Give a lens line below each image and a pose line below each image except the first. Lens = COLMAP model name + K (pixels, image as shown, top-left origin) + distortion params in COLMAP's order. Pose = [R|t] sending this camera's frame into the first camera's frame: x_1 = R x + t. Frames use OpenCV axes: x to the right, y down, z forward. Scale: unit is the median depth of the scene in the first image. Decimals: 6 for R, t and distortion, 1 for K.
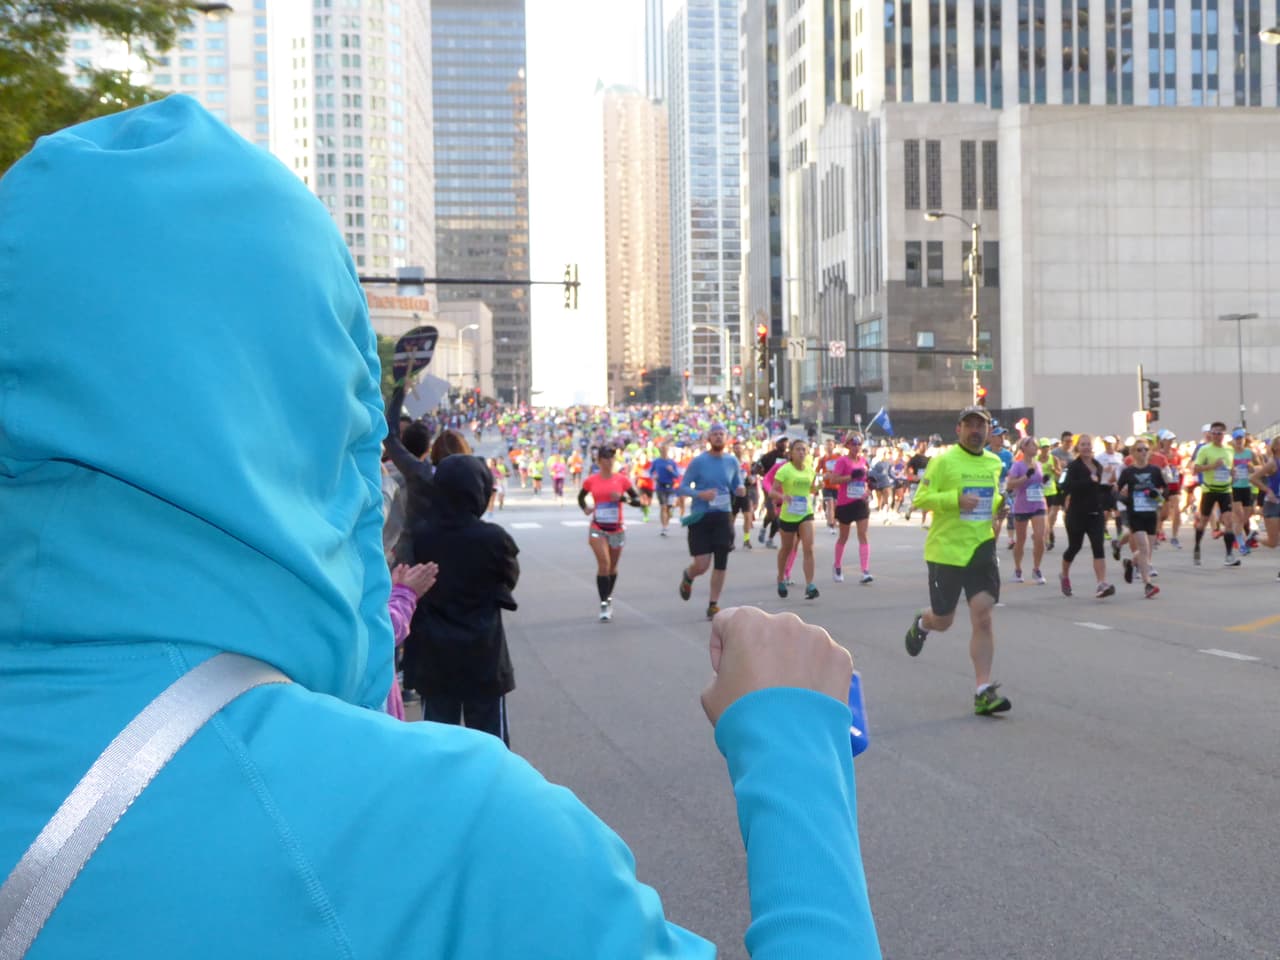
lens RADIAL K [[1699.3, 0, 640.0], [0, 1699.3, 480.0], [0, 0, 1]] dist [0.032195, -0.006708]
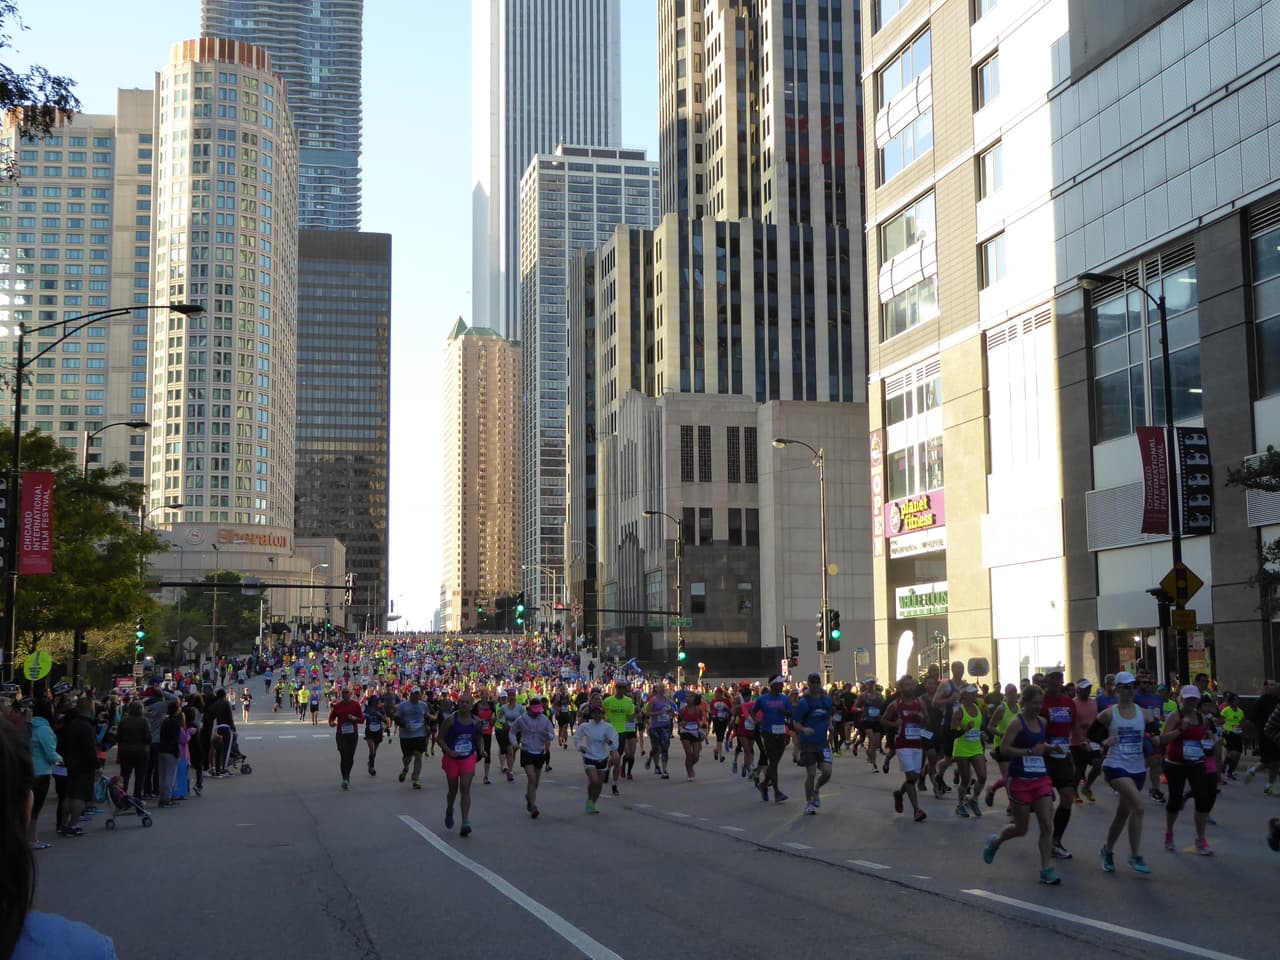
lens RADIAL K [[1699.3, 0, 640.0], [0, 1699.3, 480.0], [0, 0, 1]] dist [0.032195, -0.006708]
pose [[0.996852, 0.017662, 0.077286, 0.017900], [-0.007433, 0.991395, -0.130694, -0.000723], [-0.078930, 0.129708, 0.988406, -0.108576]]
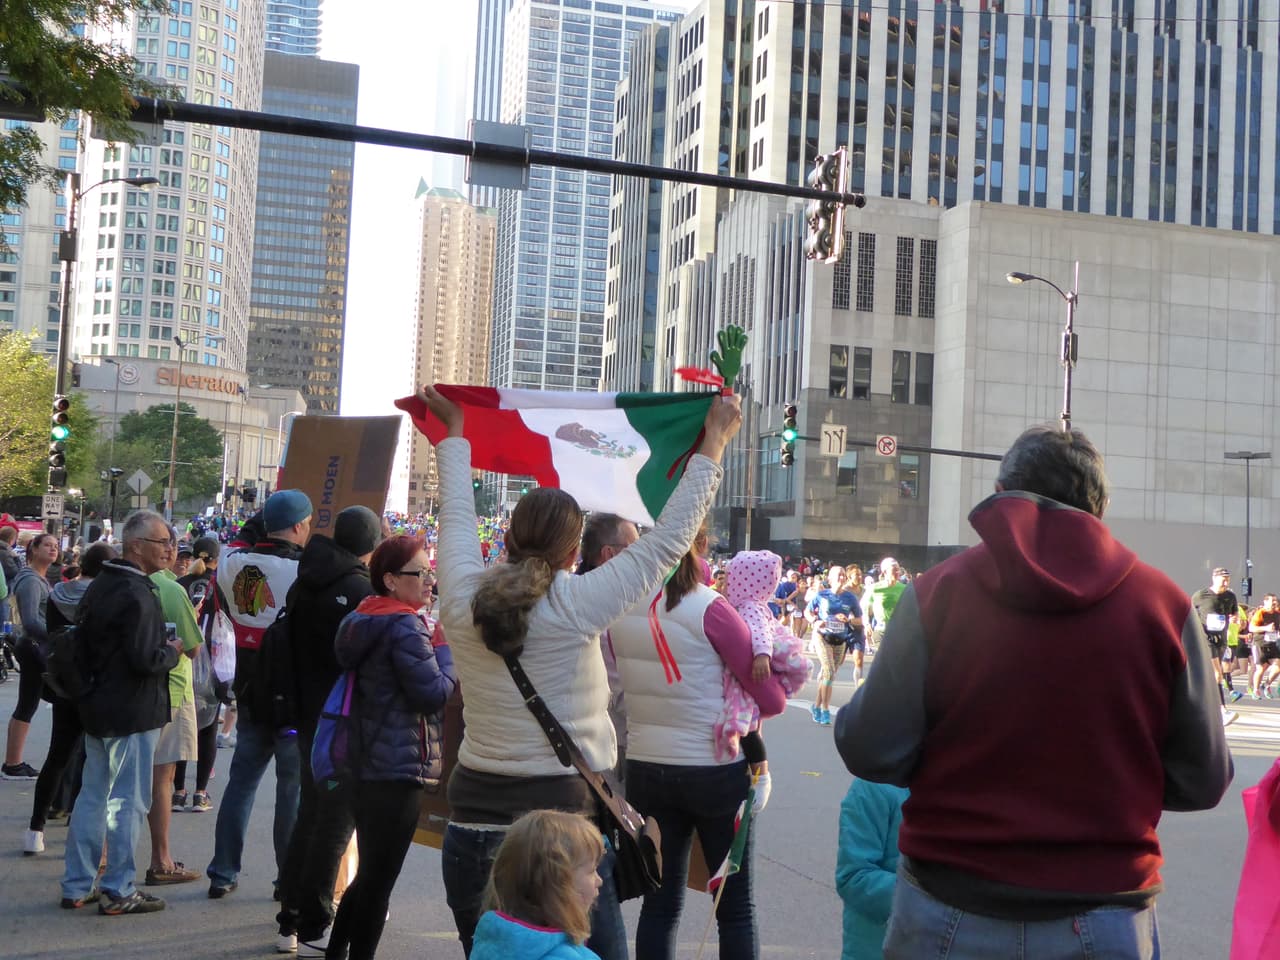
lens RADIAL K [[1699.3, 0, 640.0], [0, 1699.3, 480.0], [0, 0, 1]] dist [0.032195, -0.006708]
pose [[0.989822, 0.070934, 0.123375, -0.023155], [-0.061914, 0.995223, -0.075478, -0.000258], [-0.128140, 0.067071, 0.989486, 0.088430]]
